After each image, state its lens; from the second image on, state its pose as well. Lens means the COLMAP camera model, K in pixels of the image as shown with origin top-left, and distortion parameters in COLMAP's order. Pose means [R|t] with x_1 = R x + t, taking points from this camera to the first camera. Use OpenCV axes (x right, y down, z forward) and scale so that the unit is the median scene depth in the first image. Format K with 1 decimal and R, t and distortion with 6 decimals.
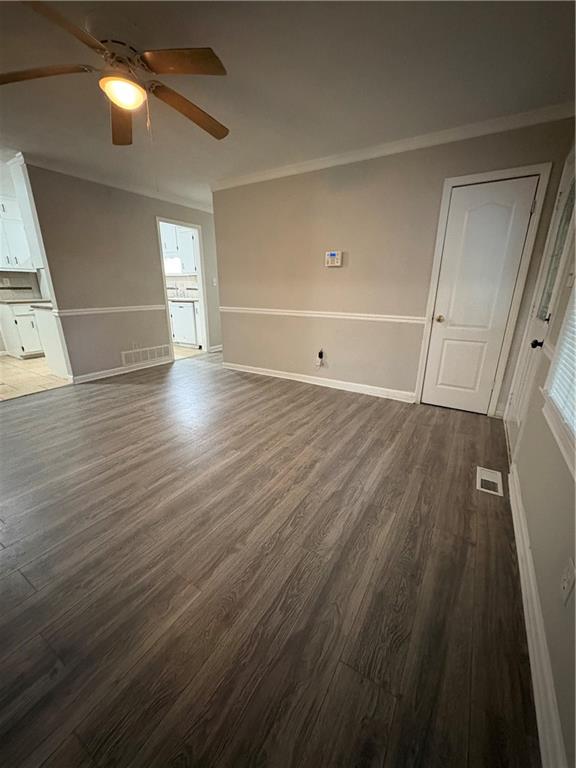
lens RADIAL K [[303.5, 0, 287.5], [0, 303.5, 385.1], [0, 0, 1]] dist [-0.000593, -0.000064]
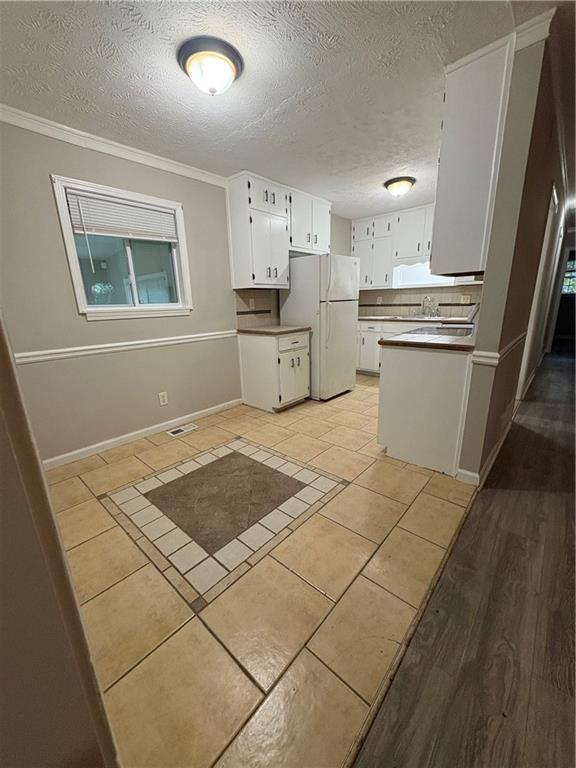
lens RADIAL K [[303.5, 0, 287.5], [0, 303.5, 385.1], [0, 0, 1]] dist [-0.000593, -0.000064]
pose [[0.983646, 0.010261, -0.179817, -0.734380], [-0.018299, 0.998903, -0.043098, -0.121471], [0.179178, 0.045684, 0.982755, 0.325606]]
